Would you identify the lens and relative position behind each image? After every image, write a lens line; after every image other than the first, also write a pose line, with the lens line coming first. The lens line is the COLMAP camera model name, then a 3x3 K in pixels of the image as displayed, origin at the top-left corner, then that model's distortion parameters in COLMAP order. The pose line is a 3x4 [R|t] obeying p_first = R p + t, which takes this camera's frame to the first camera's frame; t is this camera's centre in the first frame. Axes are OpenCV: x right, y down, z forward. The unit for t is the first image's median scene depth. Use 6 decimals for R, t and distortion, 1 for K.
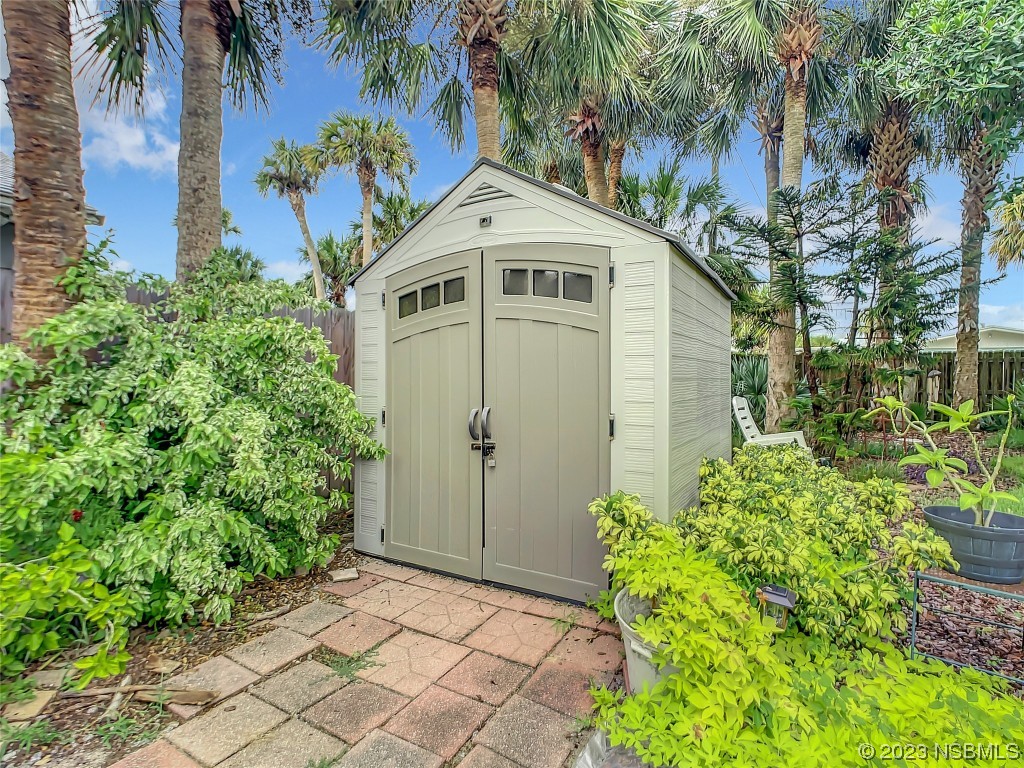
lens RADIAL K [[538.6, 0, 504.7], [0, 538.6, 366.7], [0, 0, 1]] dist [-0.002323, 0.000528]
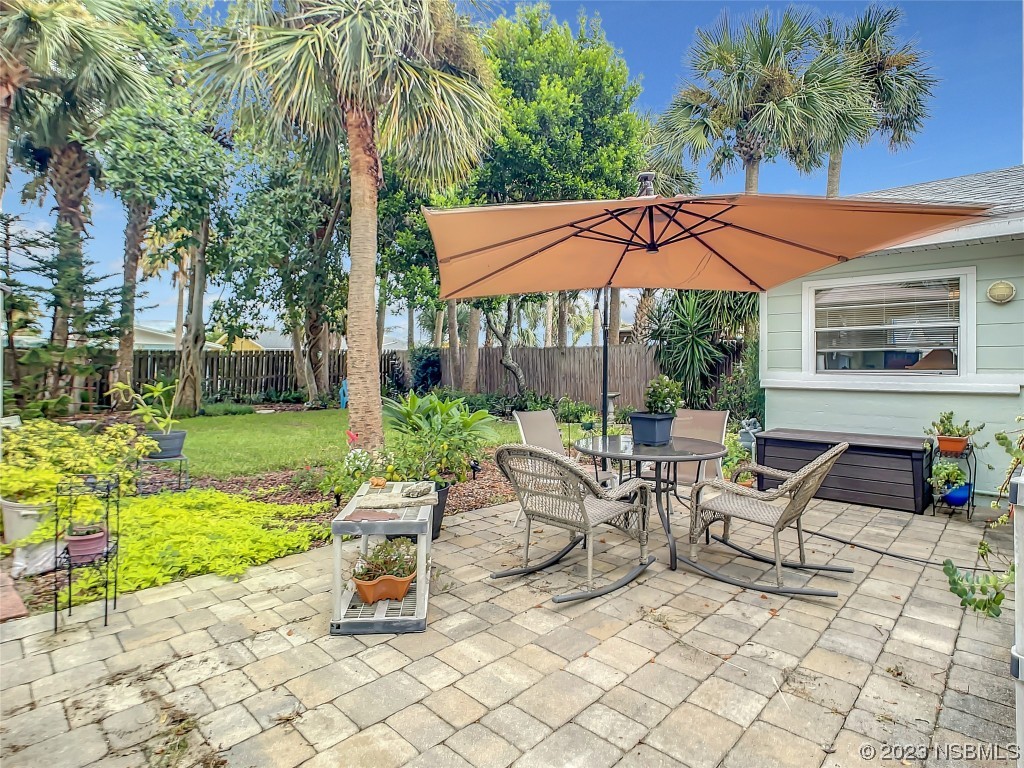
lens RADIAL K [[538.6, 0, 504.7], [0, 538.6, 366.7], [0, 0, 1]] dist [-0.002323, 0.000528]
pose [[0.221397, 0.004026, 0.975175, -0.198093], [-0.021185, 0.999775, 0.000682, -0.006923], [-0.974954, -0.020810, 0.221433, -0.174393]]
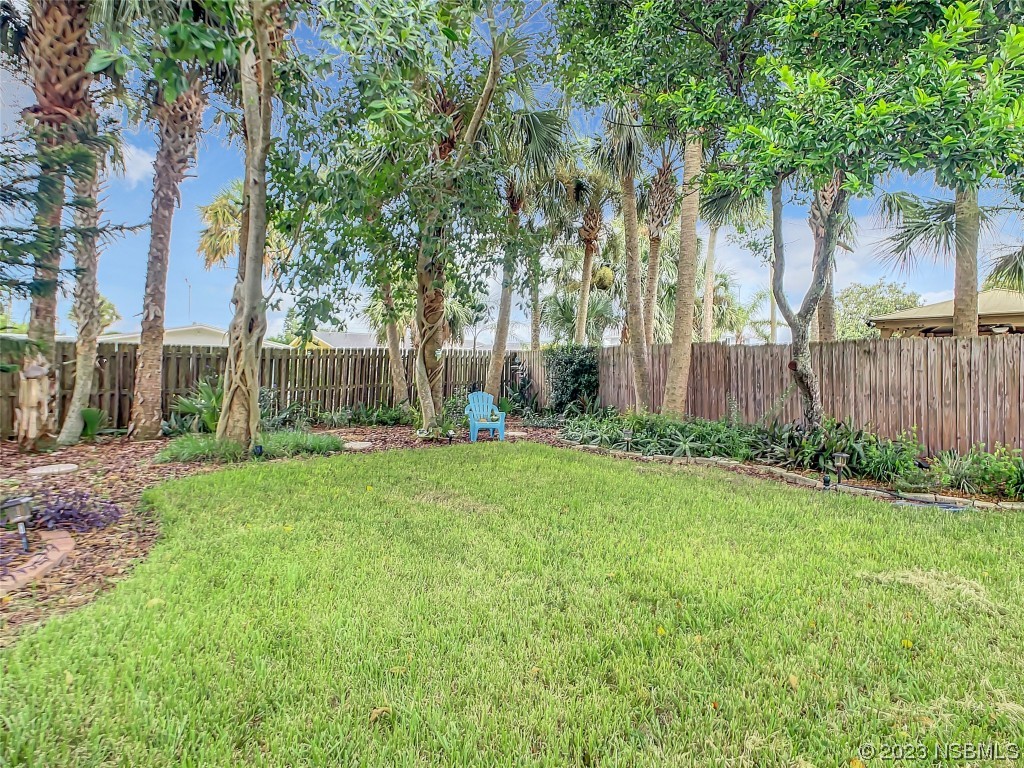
lens RADIAL K [[561.5, 0, 509.3], [0, 561.5, 365.4], [0, 0, 1]] dist [-0.004704, -0.001043]
pose [[0.335431, 0.020195, 0.941848, 0.233257], [-0.028716, 0.999525, -0.011205, -0.000928], [-0.941627, -0.023288, 0.335851, 0.188894]]
